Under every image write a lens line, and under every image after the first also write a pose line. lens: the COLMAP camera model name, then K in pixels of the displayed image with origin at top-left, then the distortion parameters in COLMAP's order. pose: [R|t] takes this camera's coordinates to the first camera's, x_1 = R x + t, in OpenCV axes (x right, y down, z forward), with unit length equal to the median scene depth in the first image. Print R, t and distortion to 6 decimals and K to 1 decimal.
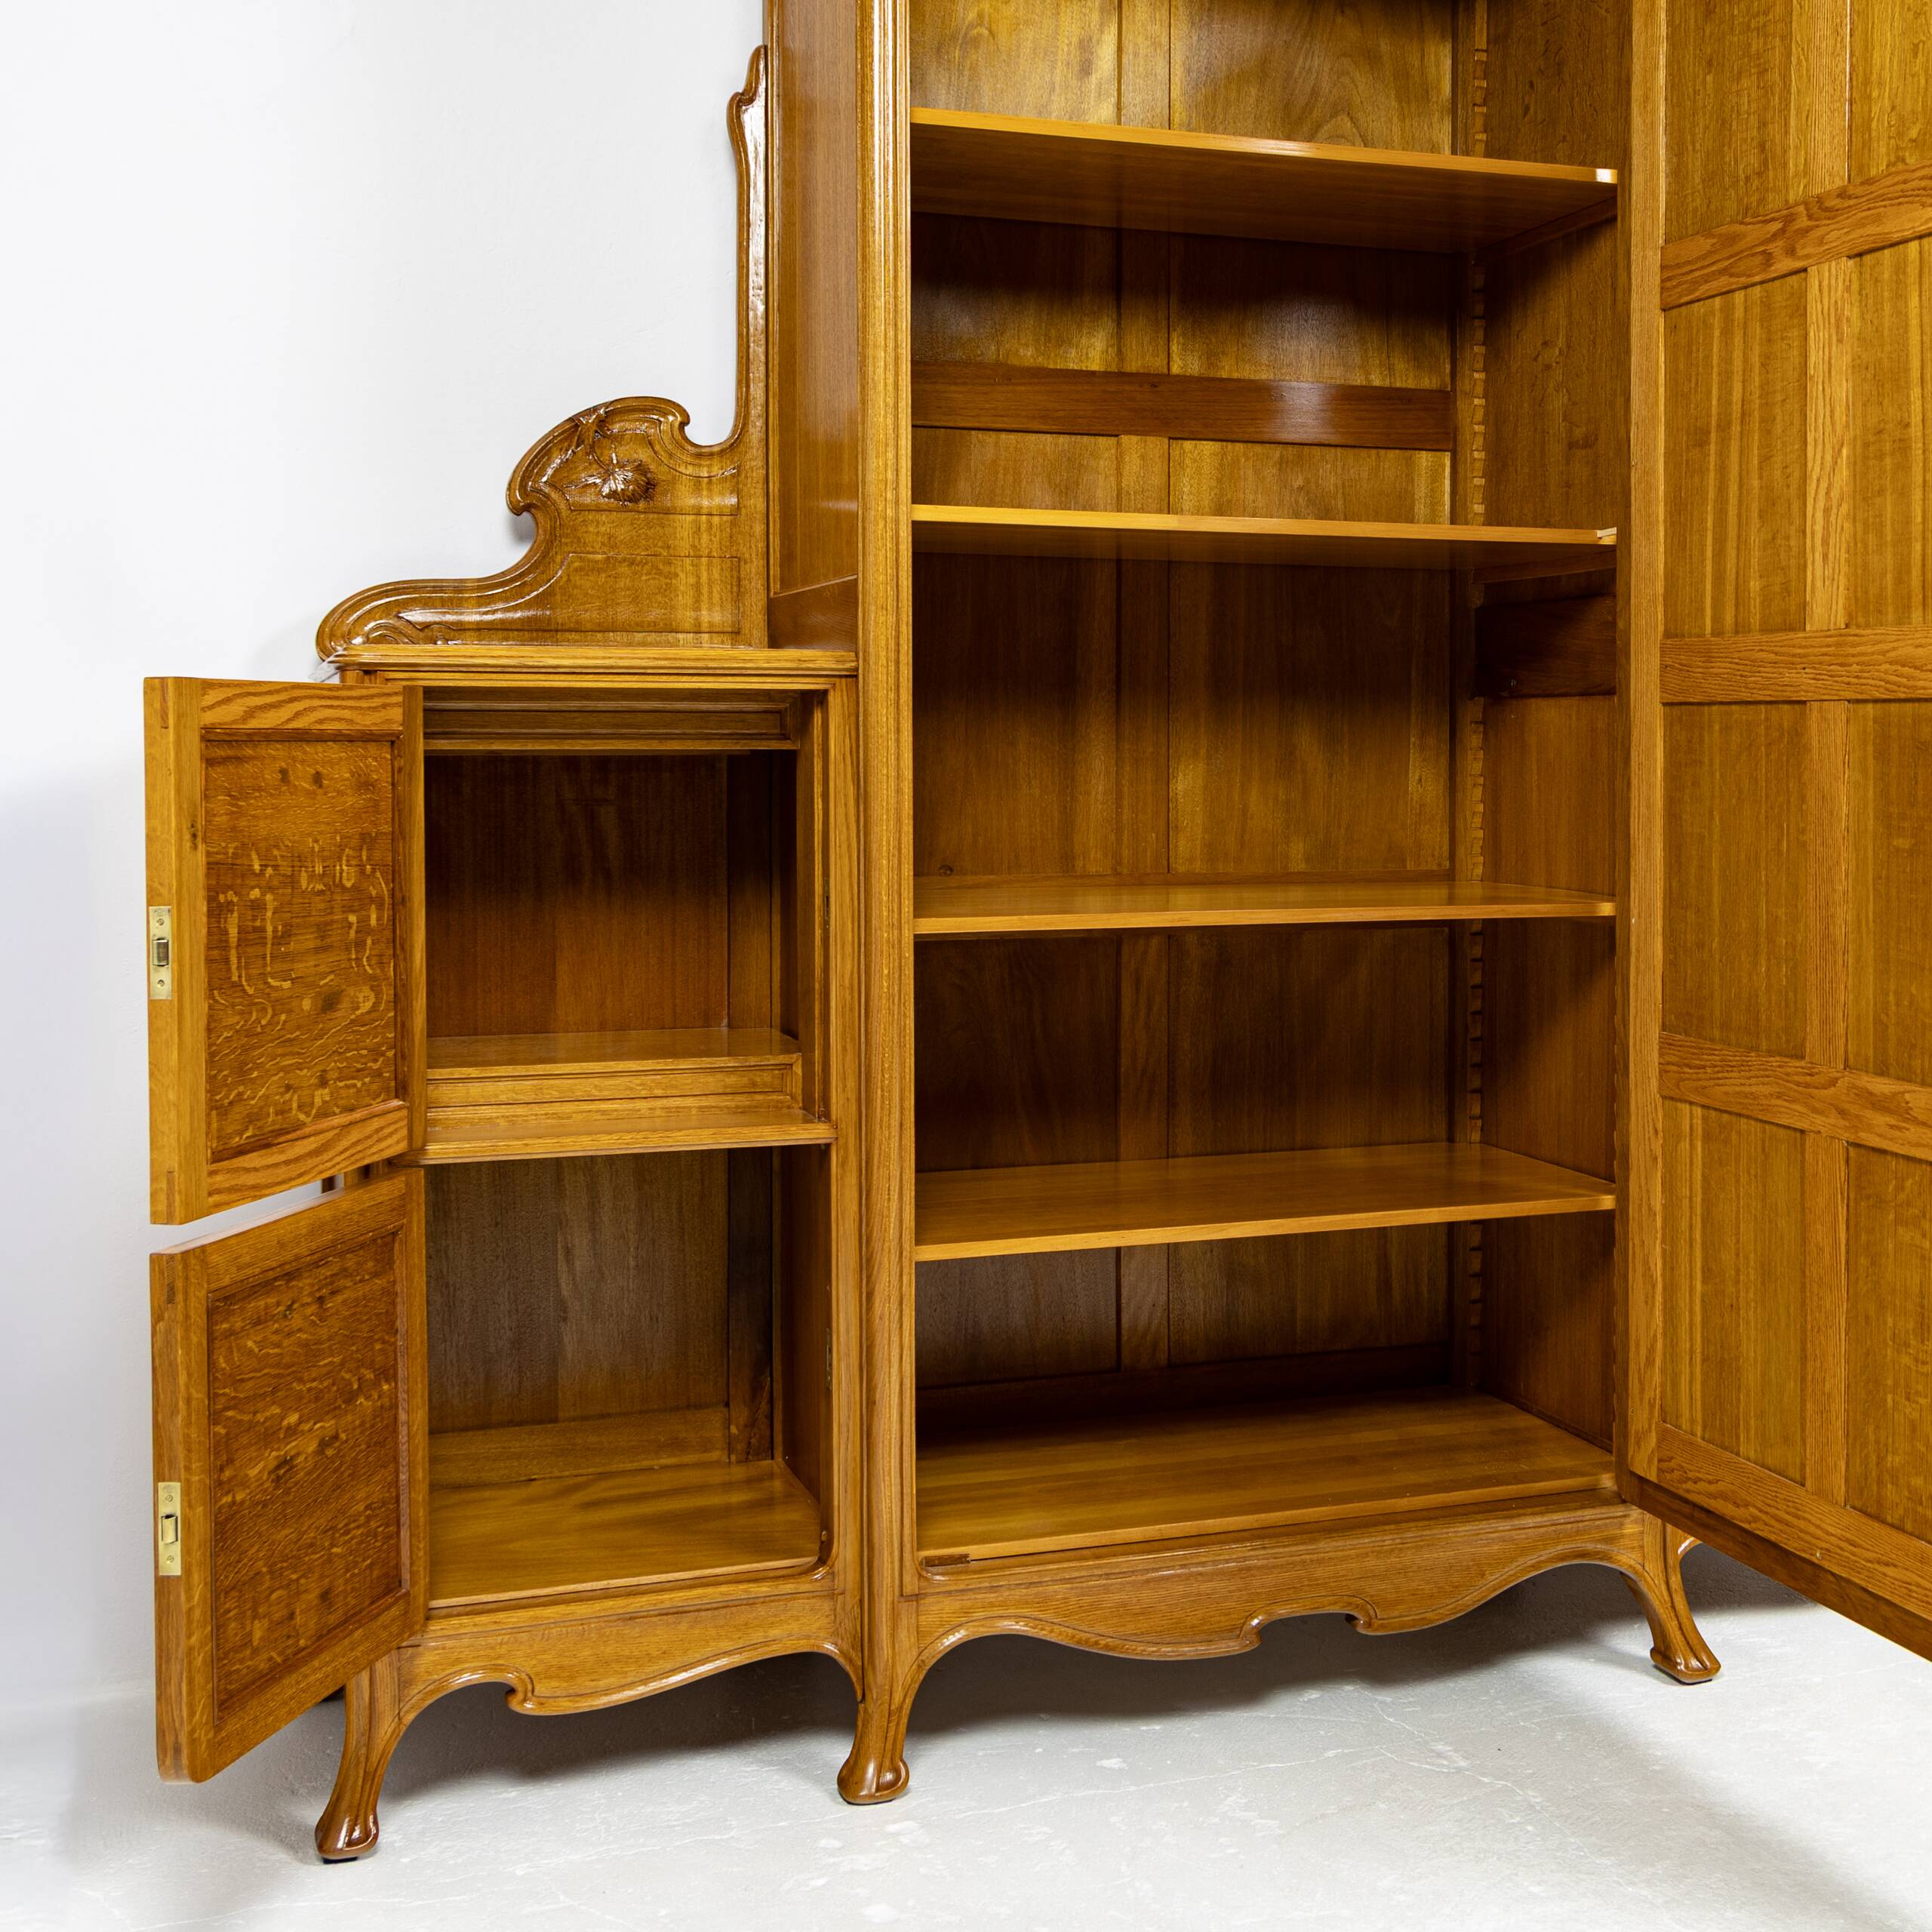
lens RADIAL K [[2690.9, 0, 1235.3], [0, 2690.9, 778.5], [0, 0, 1]] dist [0.005333, -0.004012]
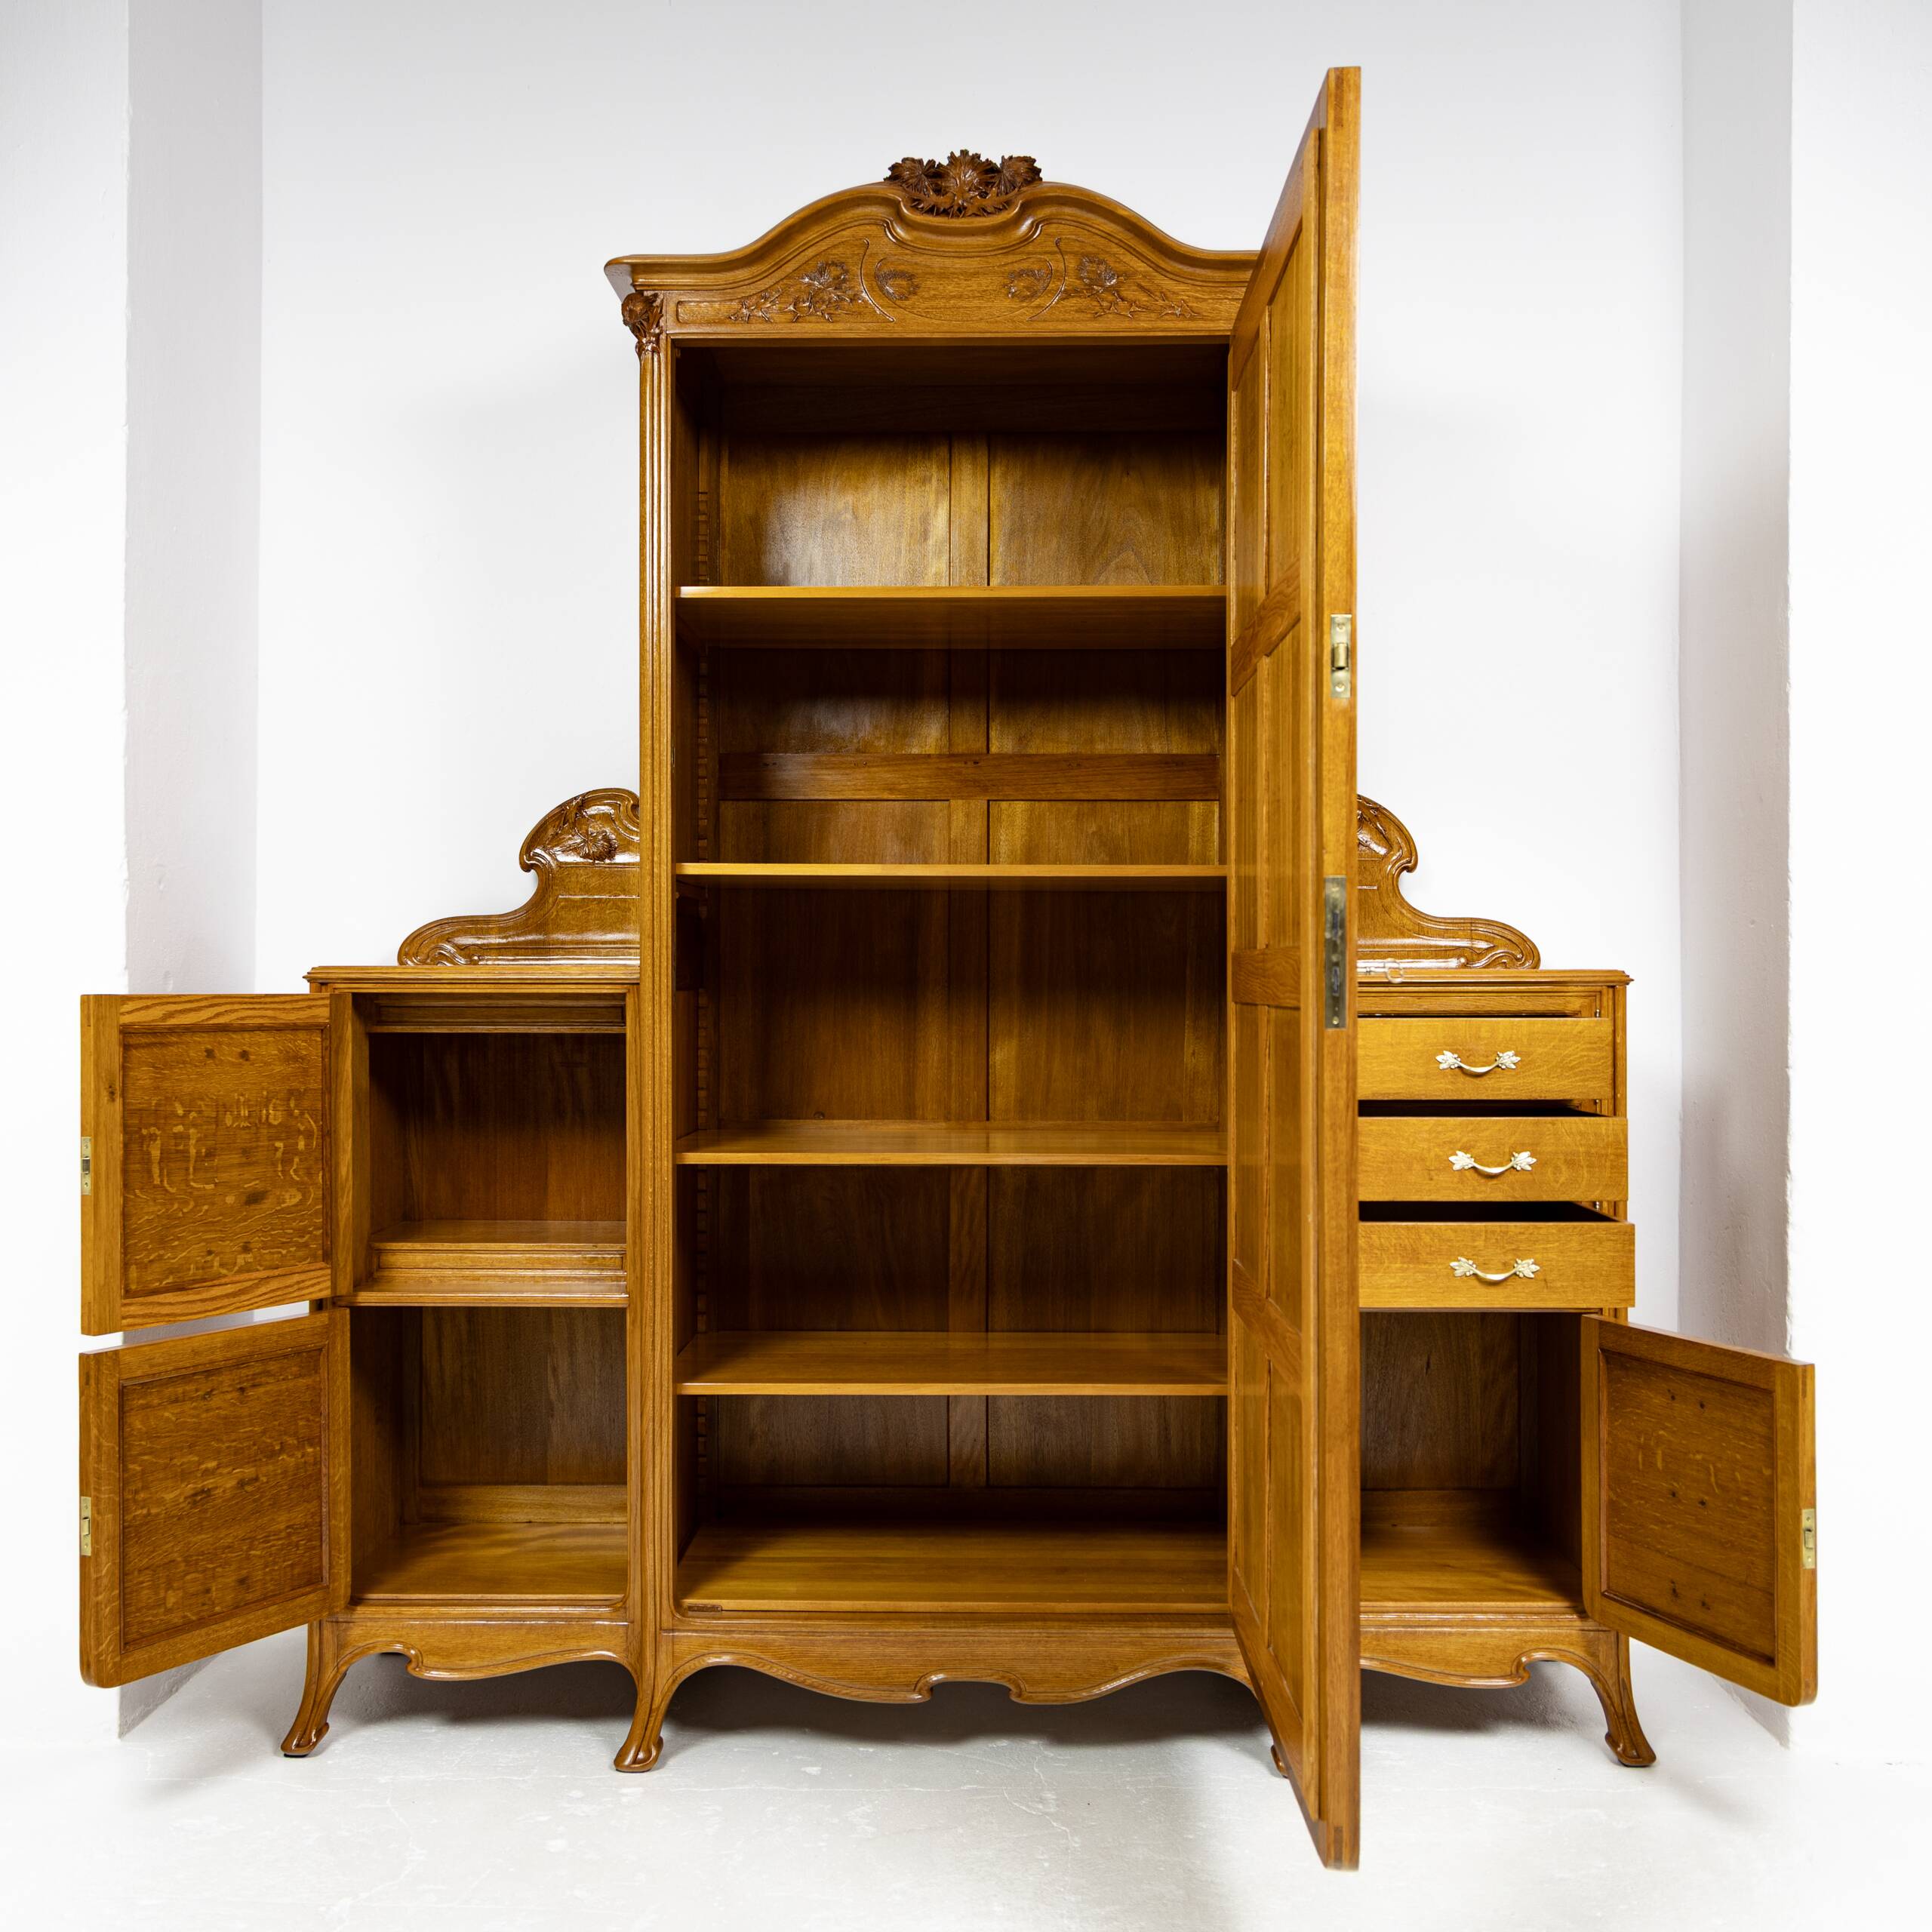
lens RADIAL K [[2027.4, 0, 954.3], [0, 2027.4, 978.7], [0, 0, 1]] dist [-0.000400, 0.012720]
pose [[0.923450, -0.001673, -0.383715, 0.426950], [-0.005453, 0.999832, -0.017482, -0.022491], [0.383680, 0.018236, 0.923286, 0.061339]]
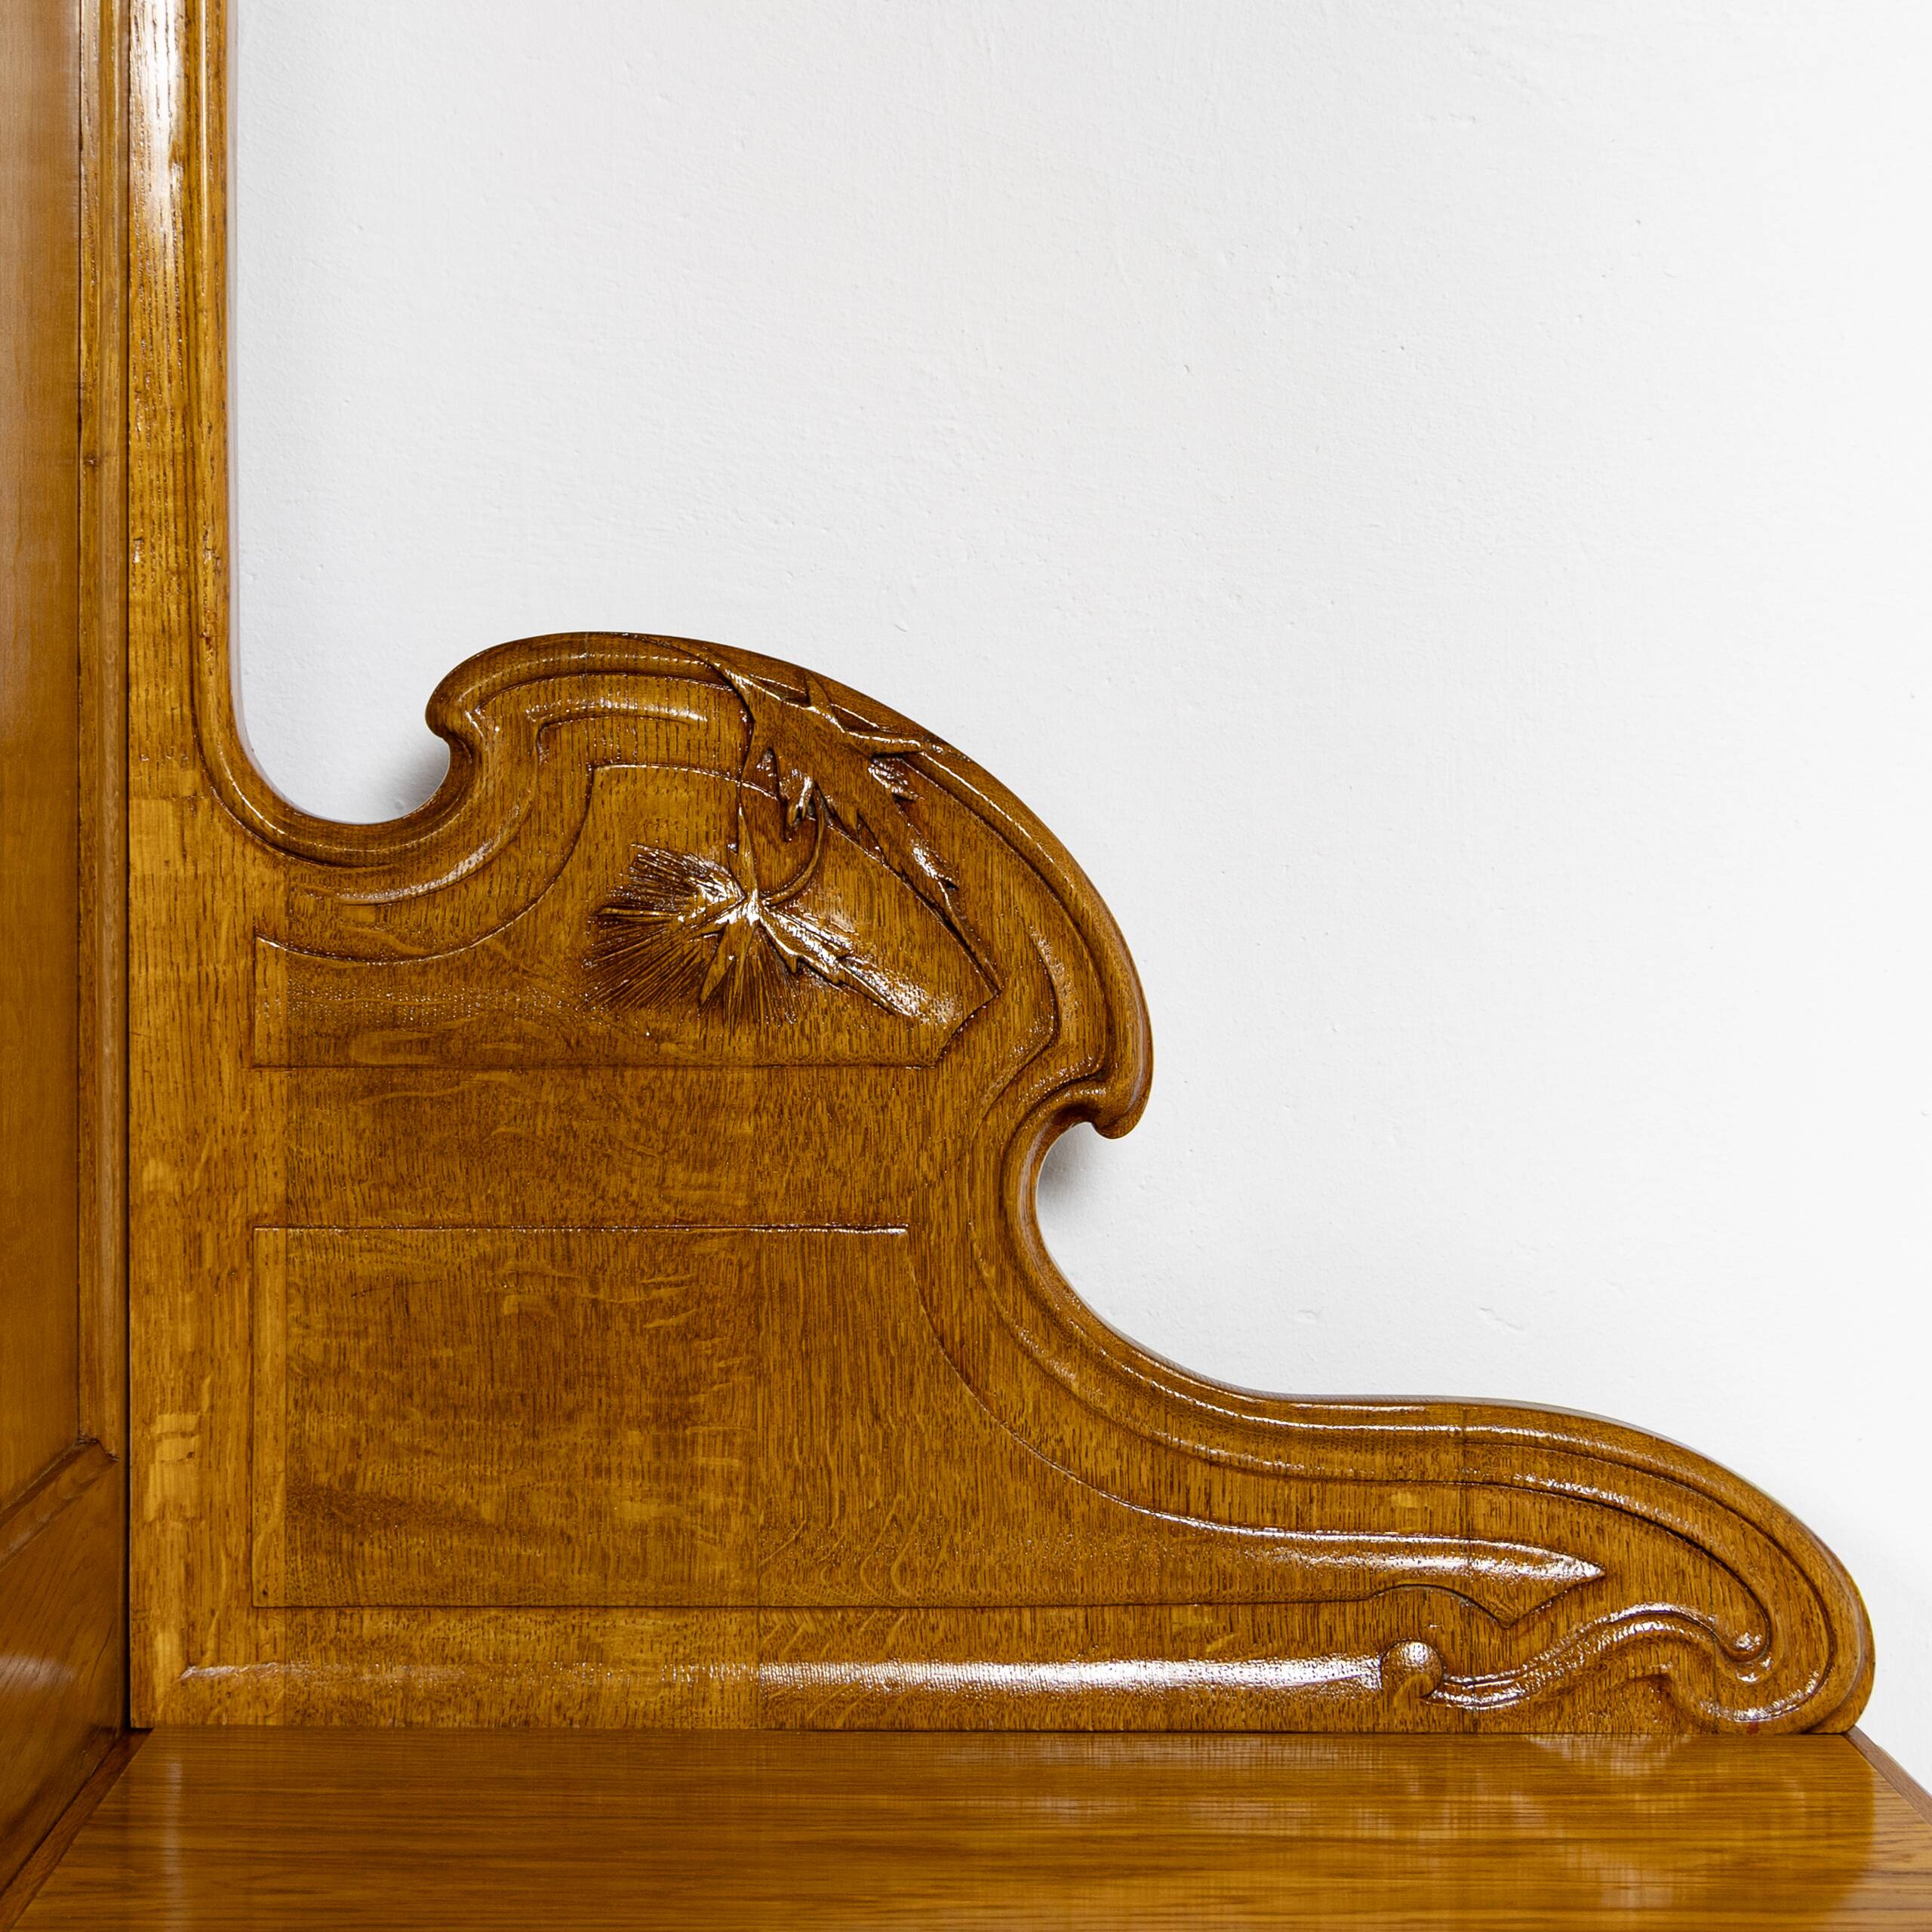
lens RADIAL K [[3481.5, 0, 1009.1], [0, 3481.5, 966.4], [0, 0, 1]] dist [0.007559, -0.068206]
pose [[0.930088, 0.005707, -0.367292, 0.330832], [-0.009219, 0.999927, -0.007808, -0.125134], [0.367220, 0.010648, 0.930073, 0.973394]]
